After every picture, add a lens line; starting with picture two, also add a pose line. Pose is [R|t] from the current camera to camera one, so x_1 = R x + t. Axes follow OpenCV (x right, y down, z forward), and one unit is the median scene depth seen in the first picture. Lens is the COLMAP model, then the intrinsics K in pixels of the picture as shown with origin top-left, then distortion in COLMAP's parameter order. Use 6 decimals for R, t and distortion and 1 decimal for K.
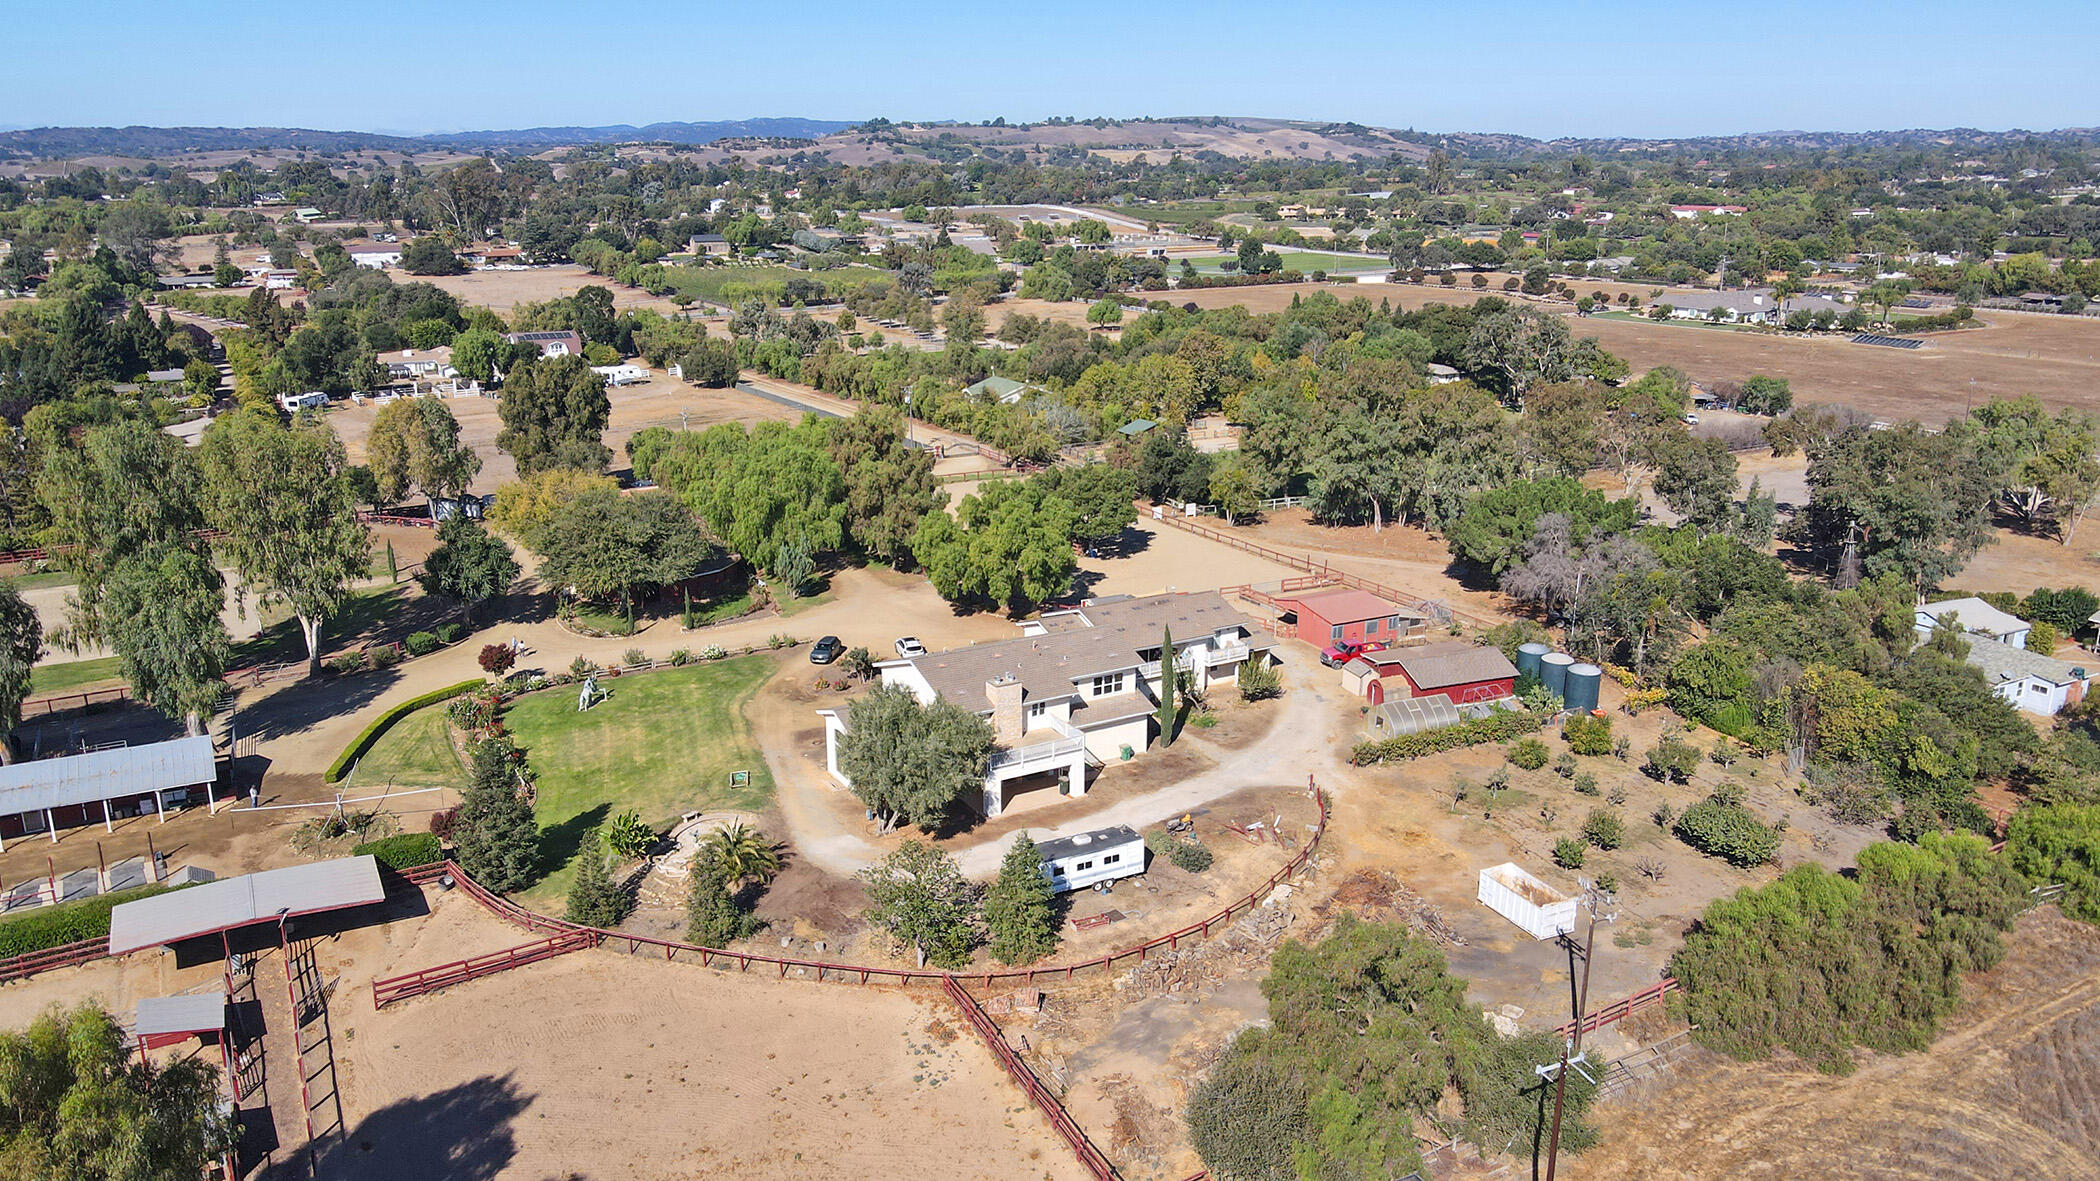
lens RADIAL K [[1553.6, 0, 1051.8], [0, 1553.6, 591.2], [0, 0, 1]] dist [0.008294, 0.008225]
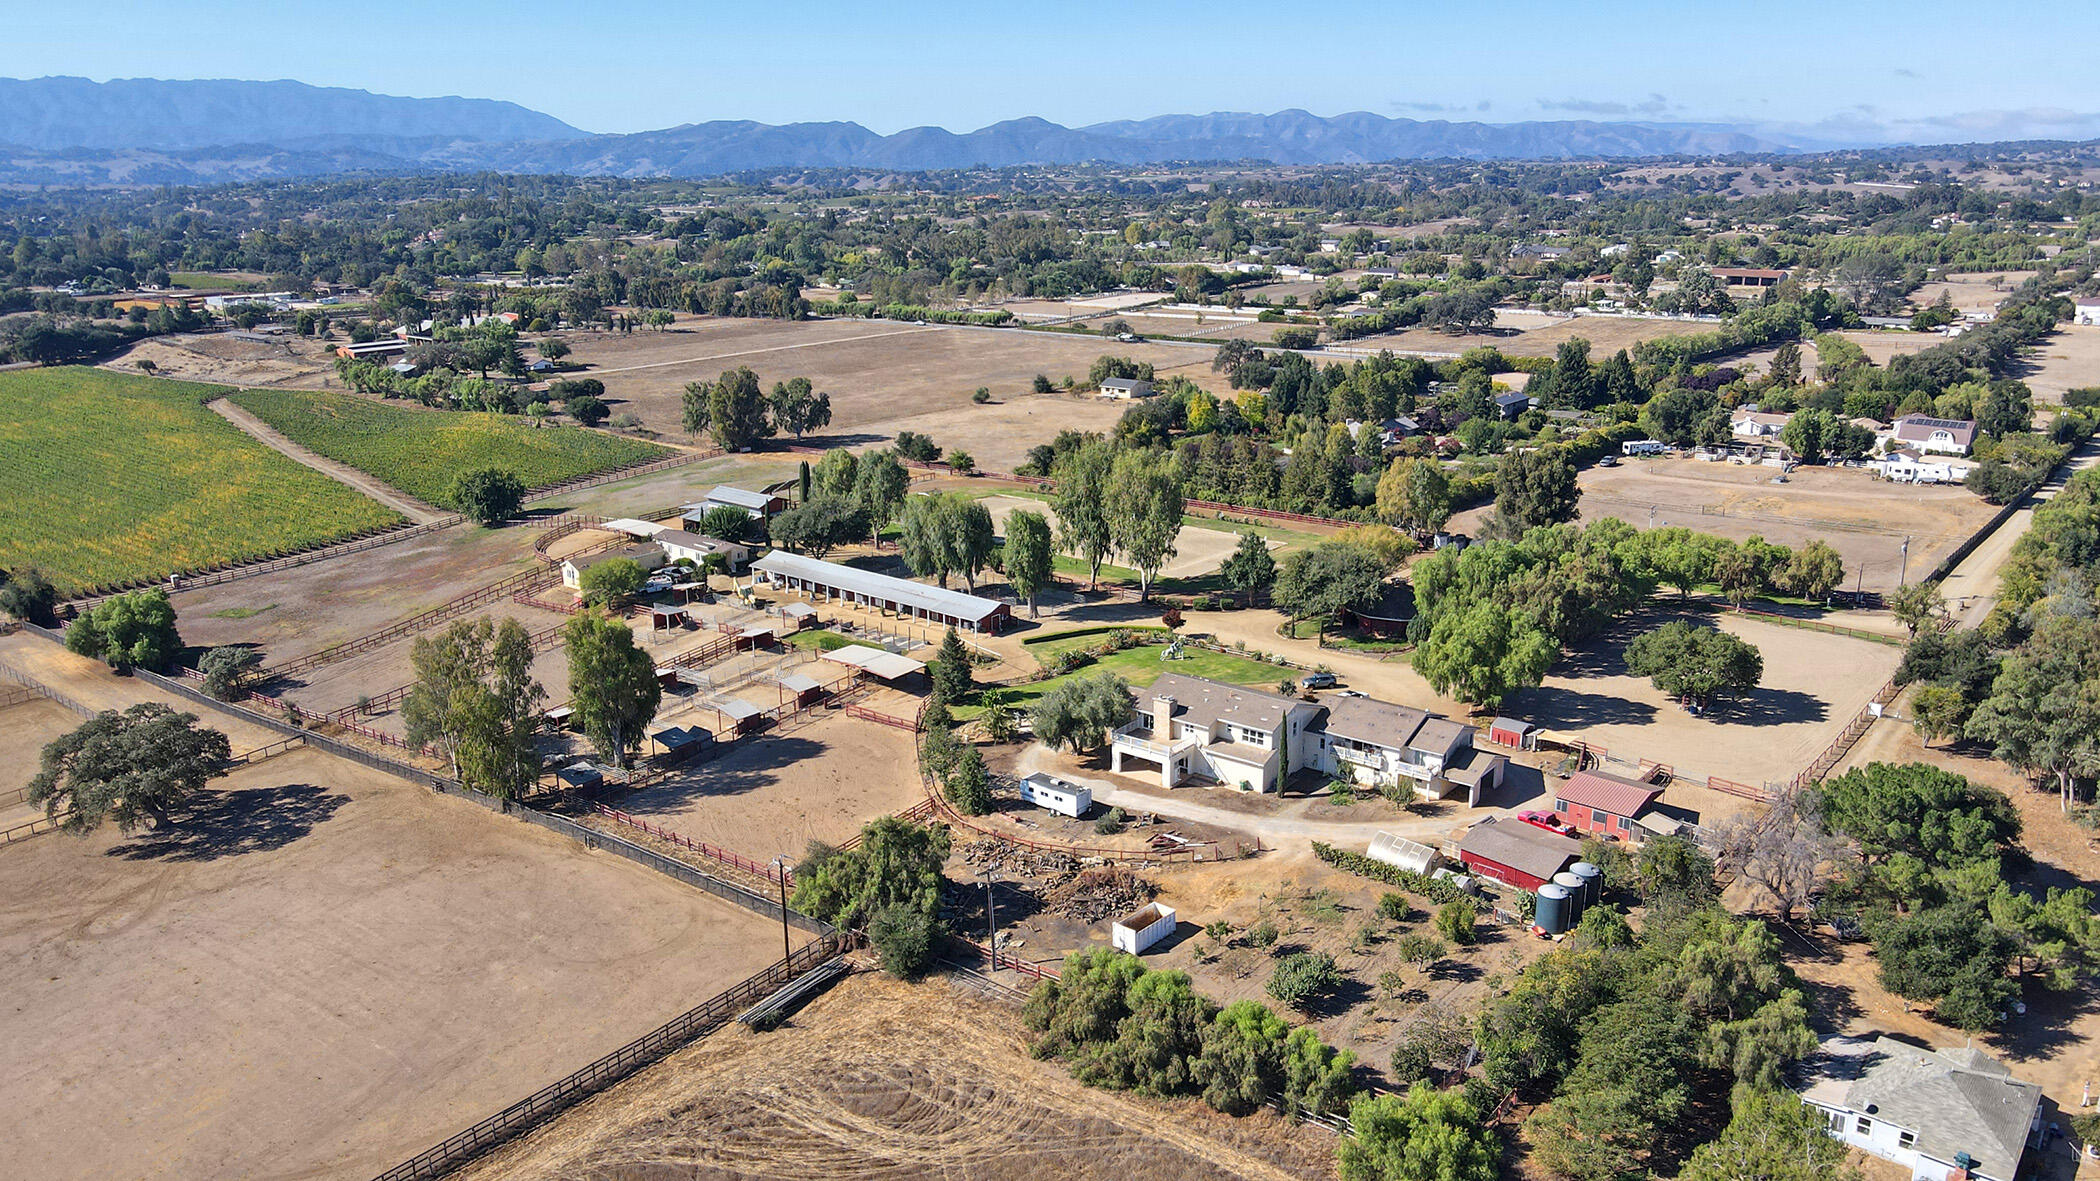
lens RADIAL K [[1553.6, 0, 1055.9], [0, 1553.6, 588.3], [0, 0, 1]] dist [0.008294, 0.008225]
pose [[0.354209, 0.248407, -0.901571, 1.236461], [-0.237487, 0.956364, 0.170201, -0.273284], [0.904509, 0.153824, 0.397746, 0.241010]]
